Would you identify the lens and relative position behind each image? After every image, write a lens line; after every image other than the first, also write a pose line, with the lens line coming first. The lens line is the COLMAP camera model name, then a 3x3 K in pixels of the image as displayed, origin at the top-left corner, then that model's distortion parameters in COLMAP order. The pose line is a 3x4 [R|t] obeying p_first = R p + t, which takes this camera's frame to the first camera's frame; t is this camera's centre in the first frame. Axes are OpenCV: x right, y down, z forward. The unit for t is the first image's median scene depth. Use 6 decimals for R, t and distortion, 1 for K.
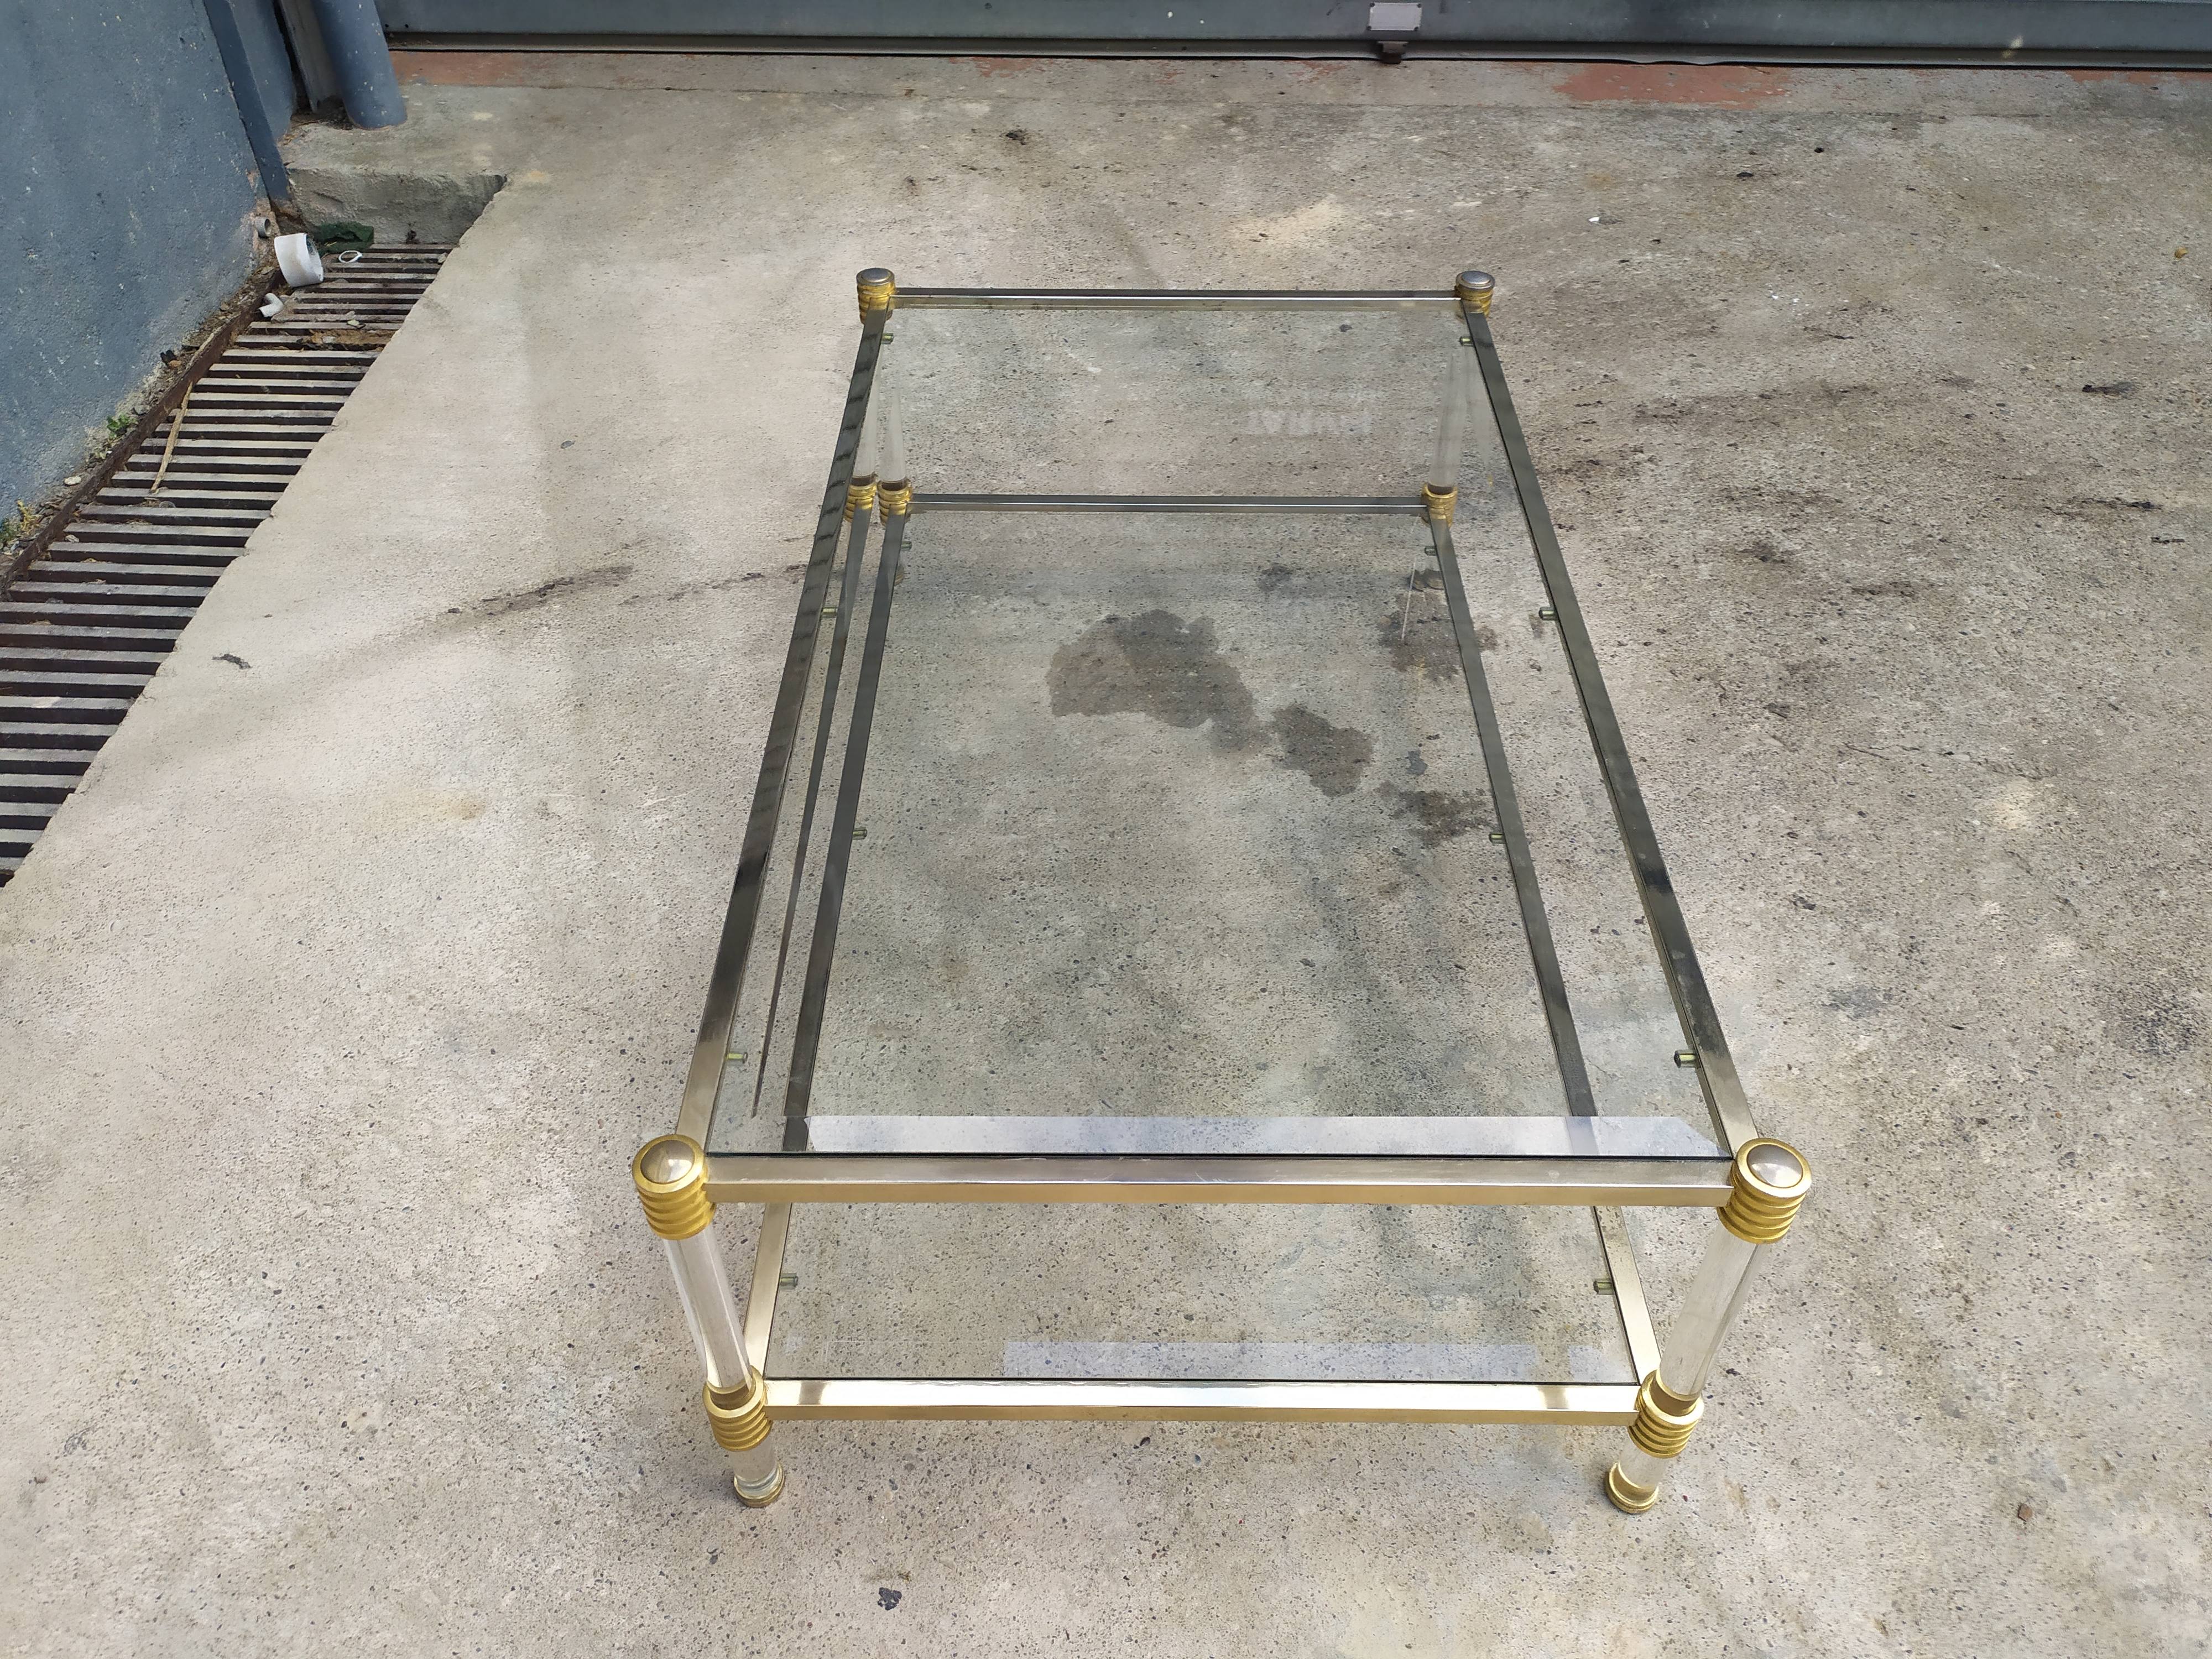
lens RADIAL K [[1674.2, 0, 1111.8], [0, 1674.2, 844.6], [0, 0, 1]] dist [0.058862, -0.065866]
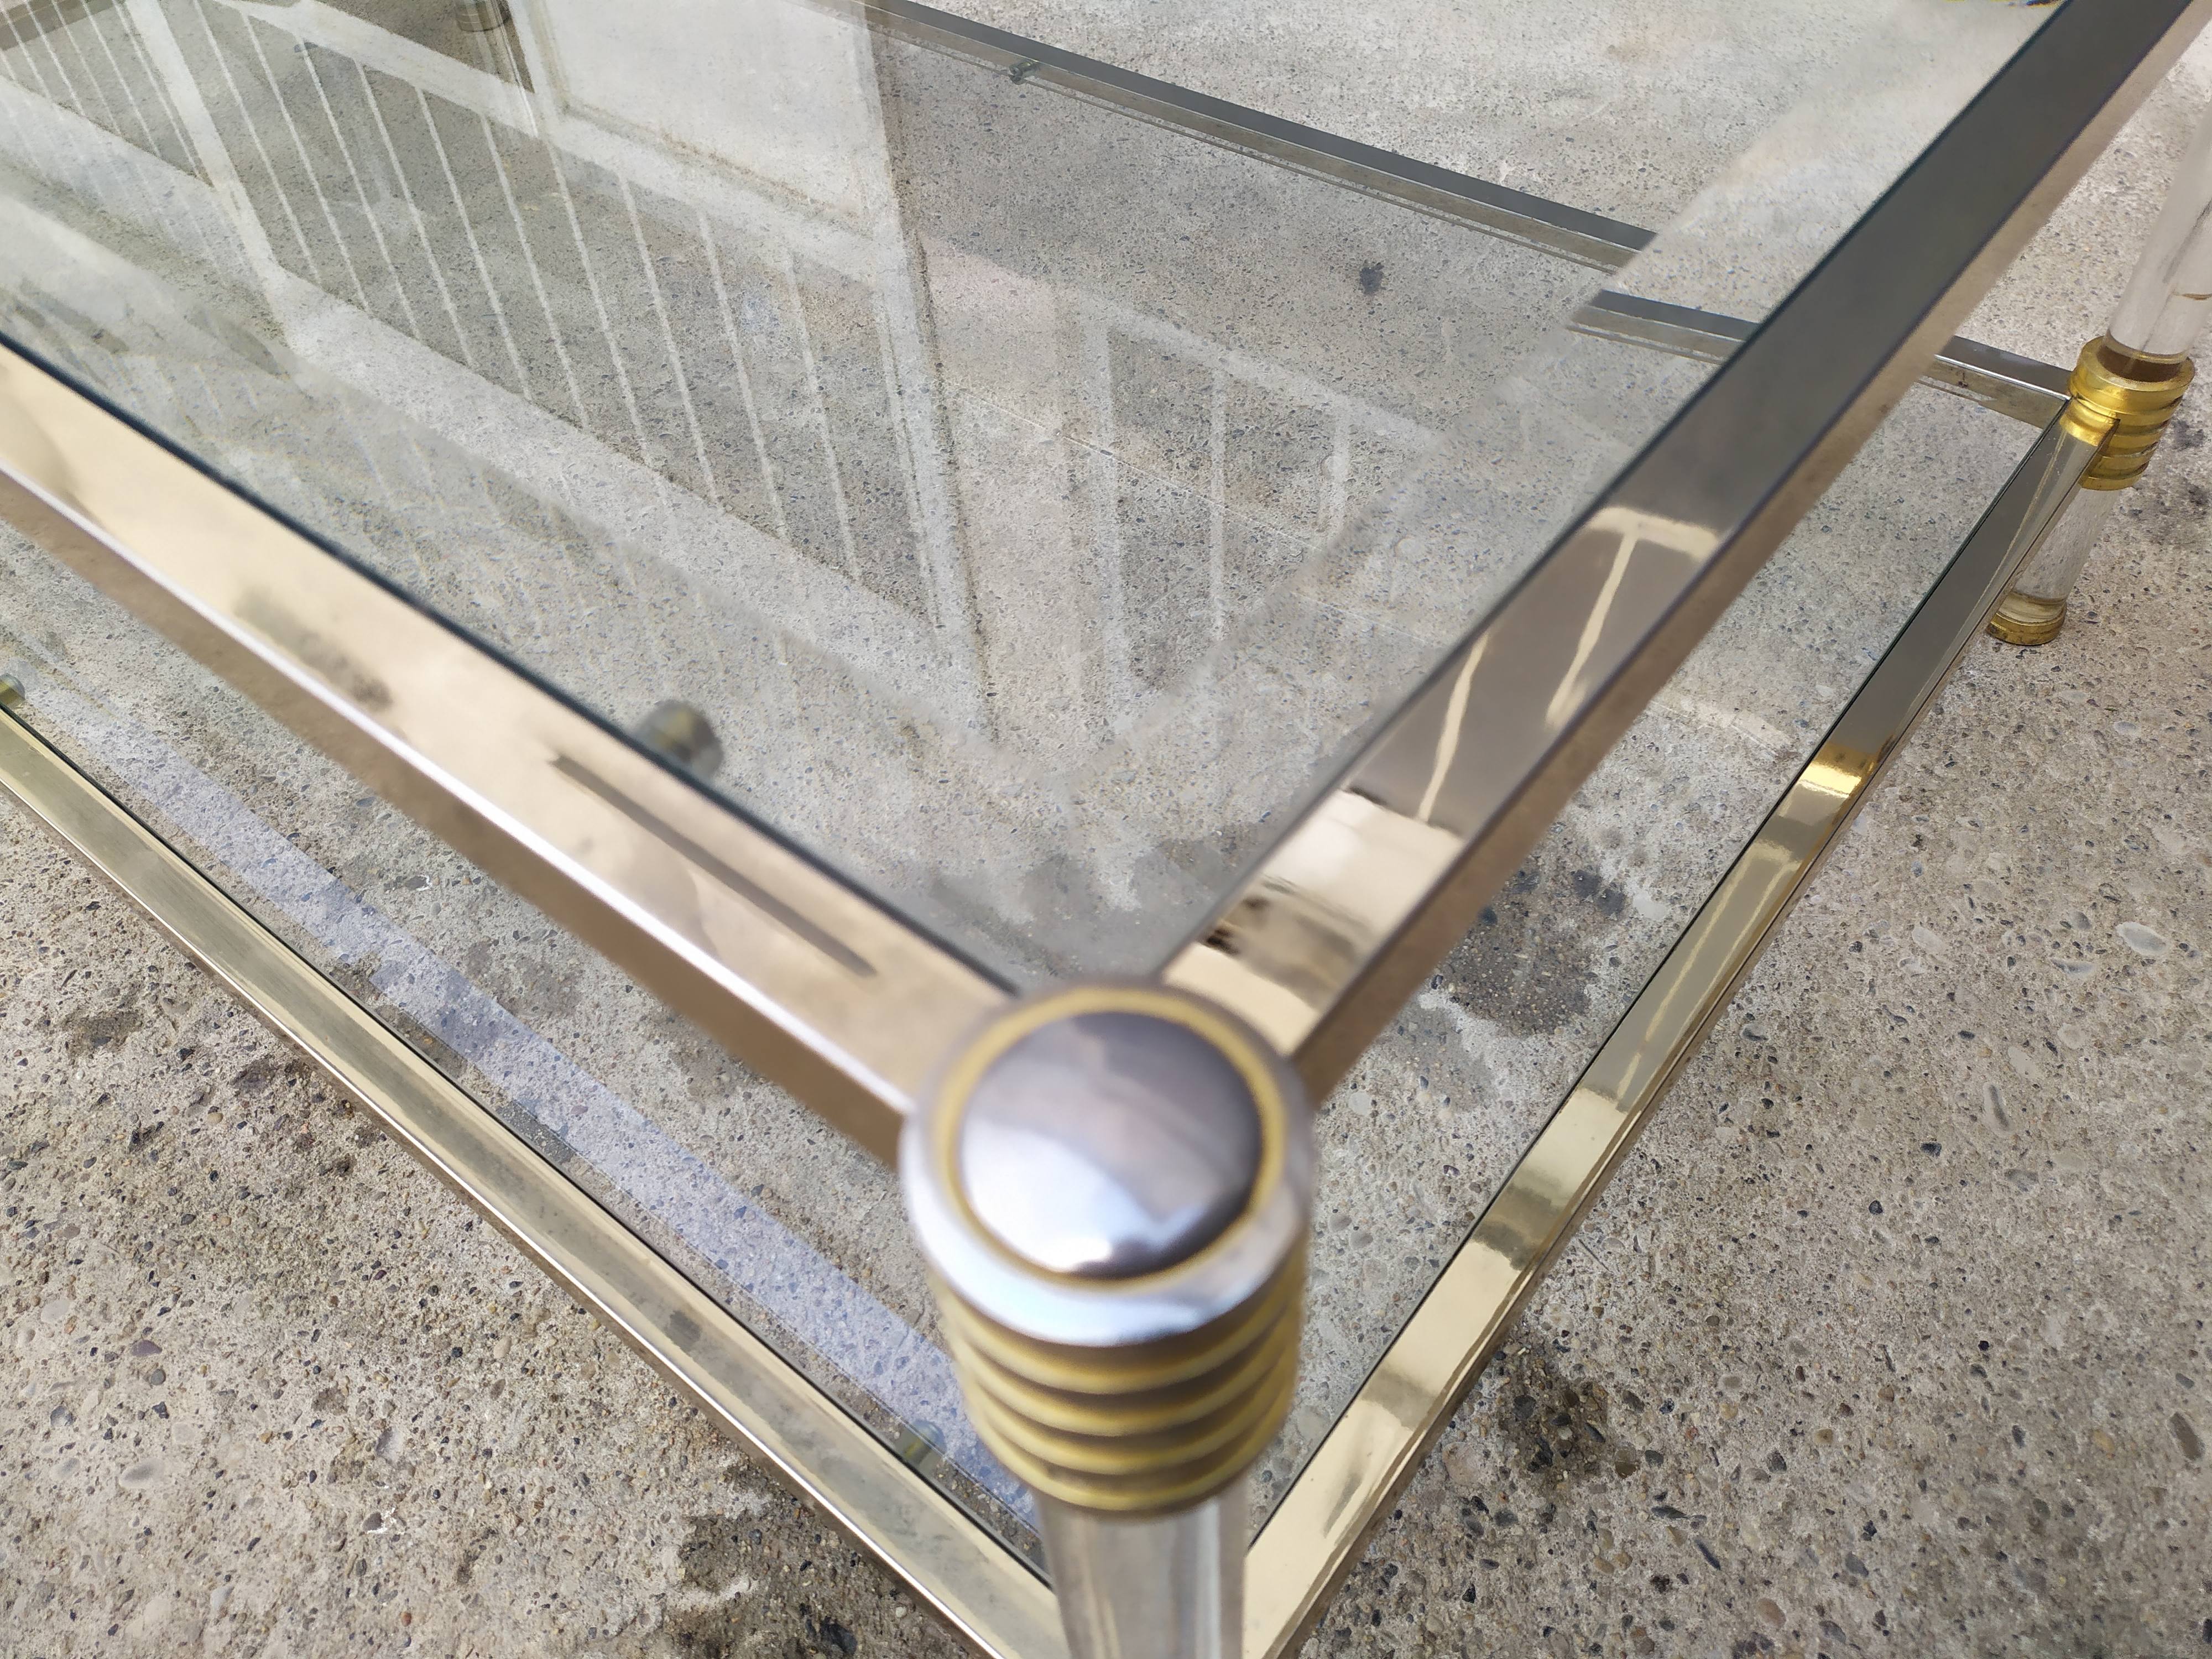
lens RADIAL K [[1674.2, 0, 1116.6], [0, 1674.2, 823.6], [0, 0, 1]] dist [0.058862, -0.065866]
pose [[-0.616420, 0.610137, -0.497755, 0.313366], [-0.509949, 0.172334, 0.842765, -0.522579], [0.599982, 0.773327, 0.204908, 1.204687]]
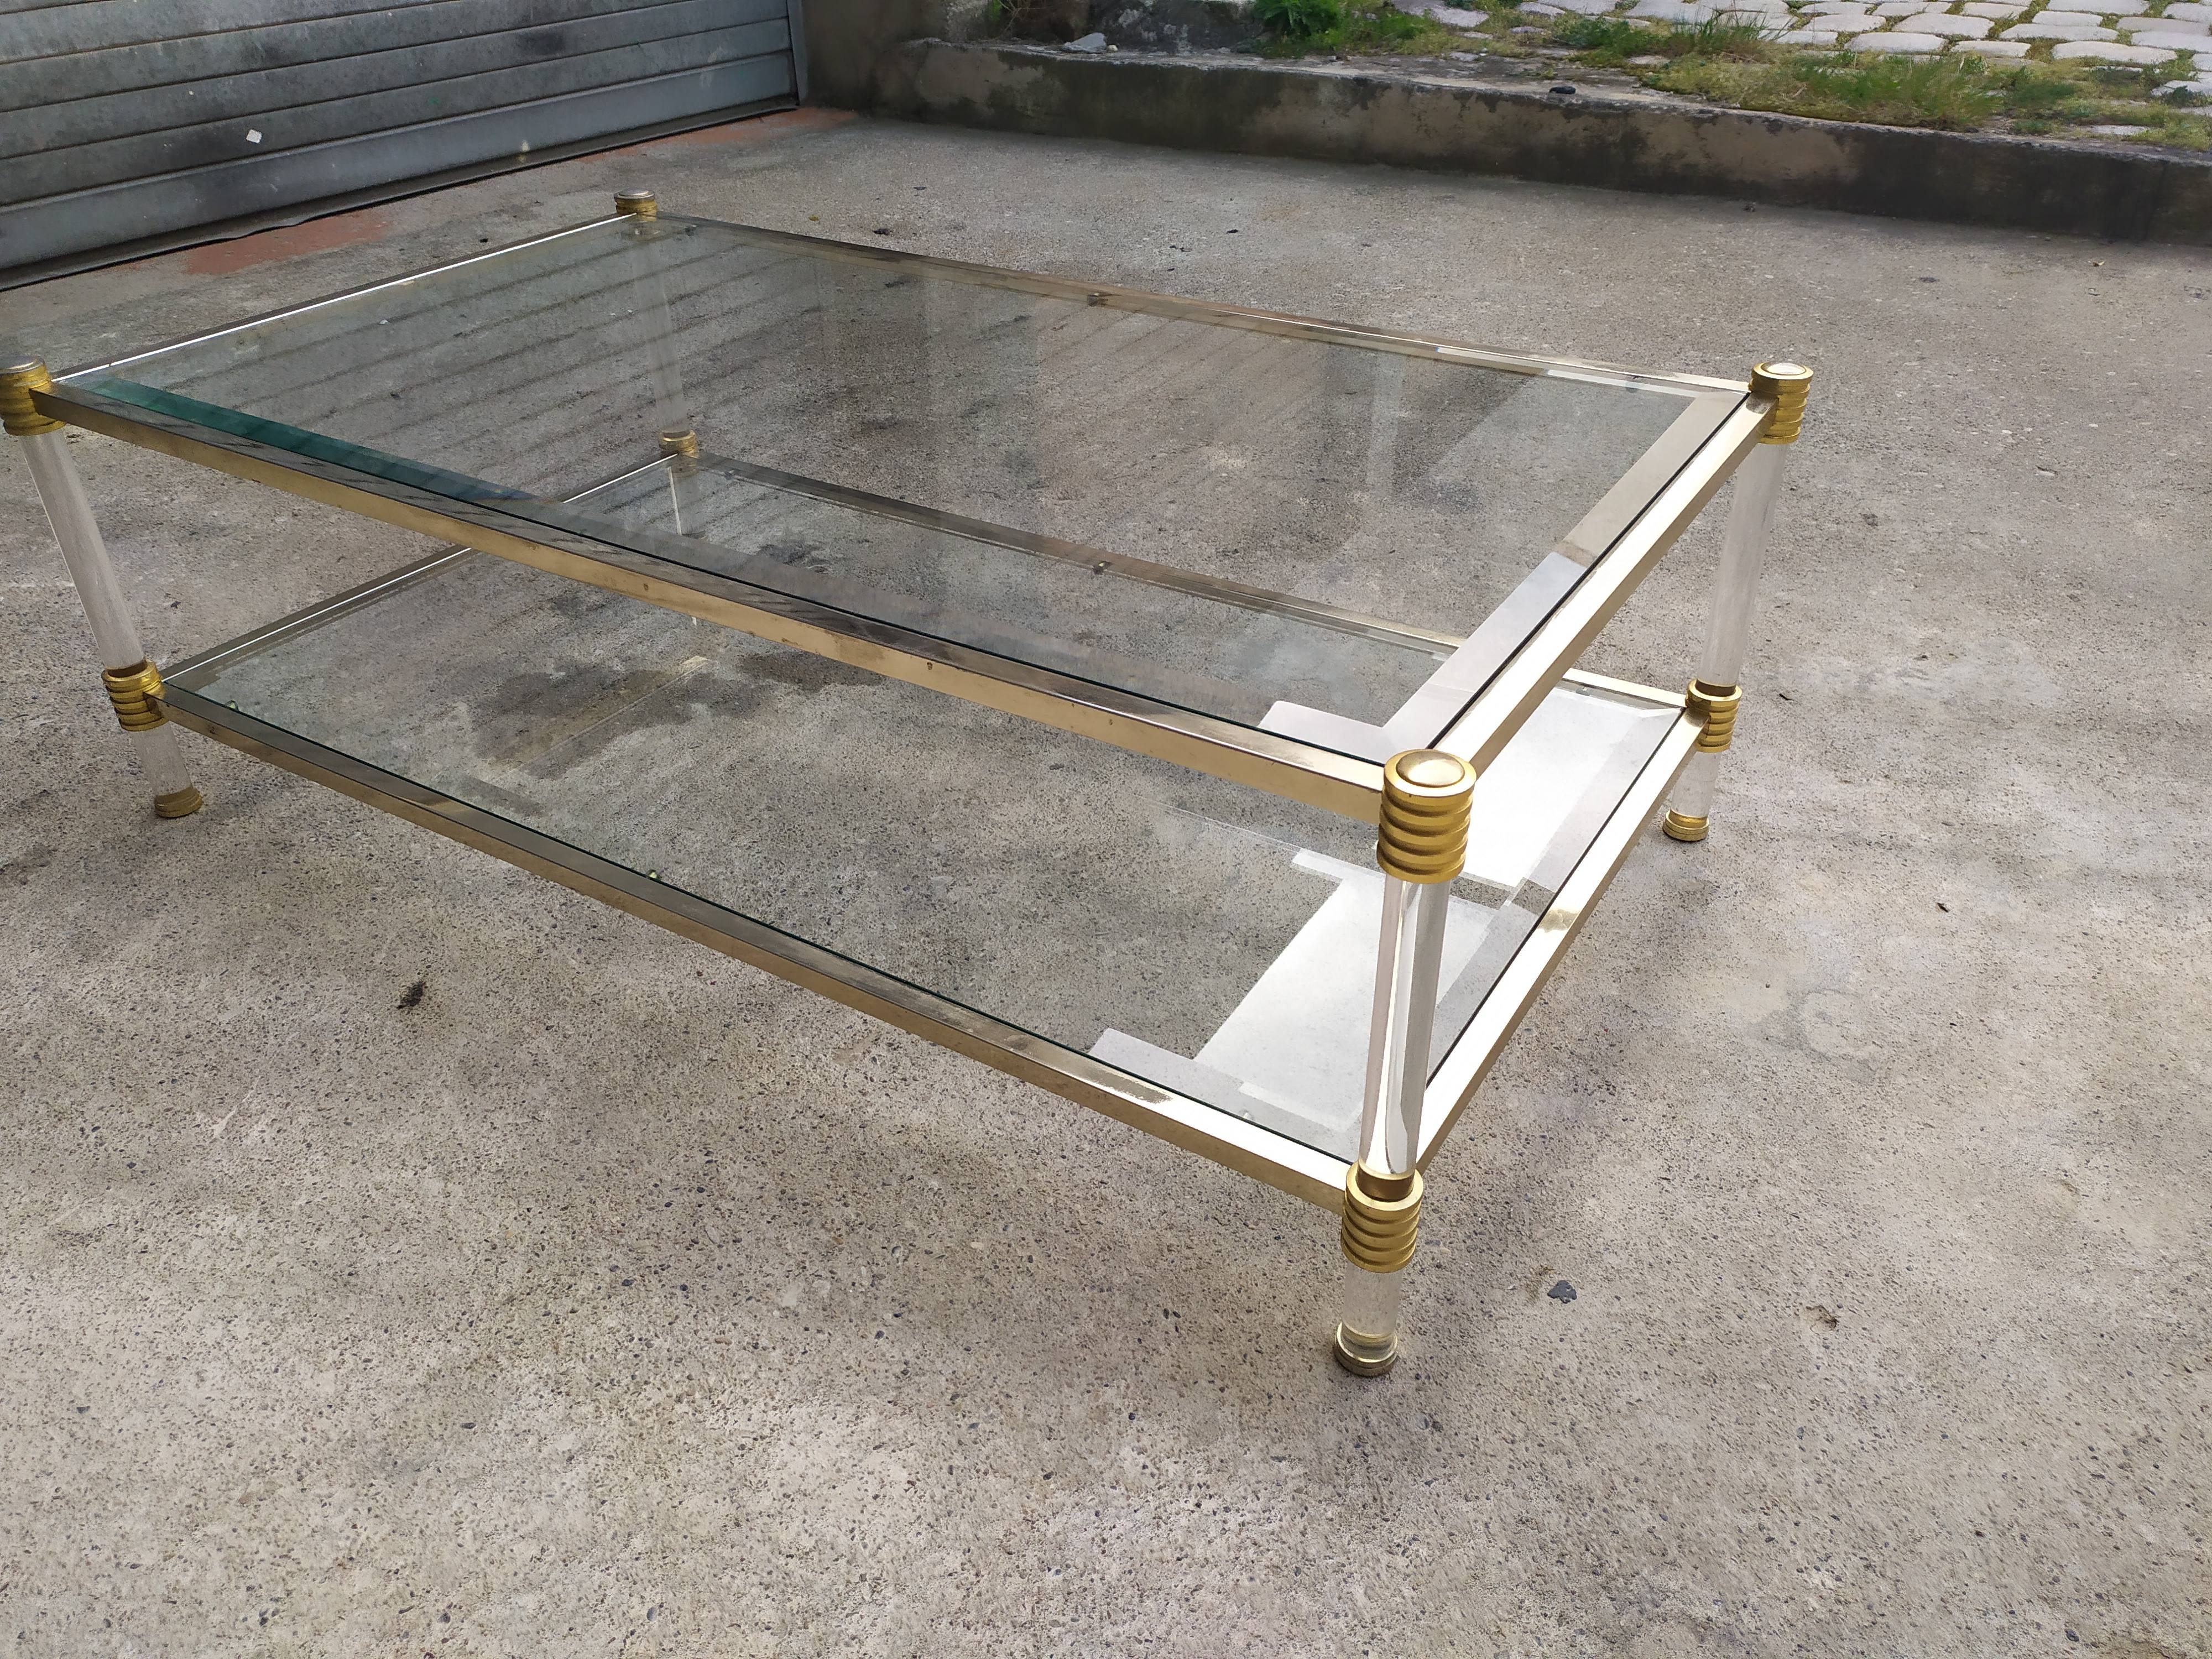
lens RADIAL K [[1674.2, 0, 1097.3], [0, 1674.2, 801.7], [0, 0, 1]] dist [0.058862, -0.065866]
pose [[0.531160, -0.461785, 0.710369, -0.617188], [0.597079, 0.798867, 0.072863, 0.035792], [-0.601137, 0.385444, 0.700048, 0.367809]]
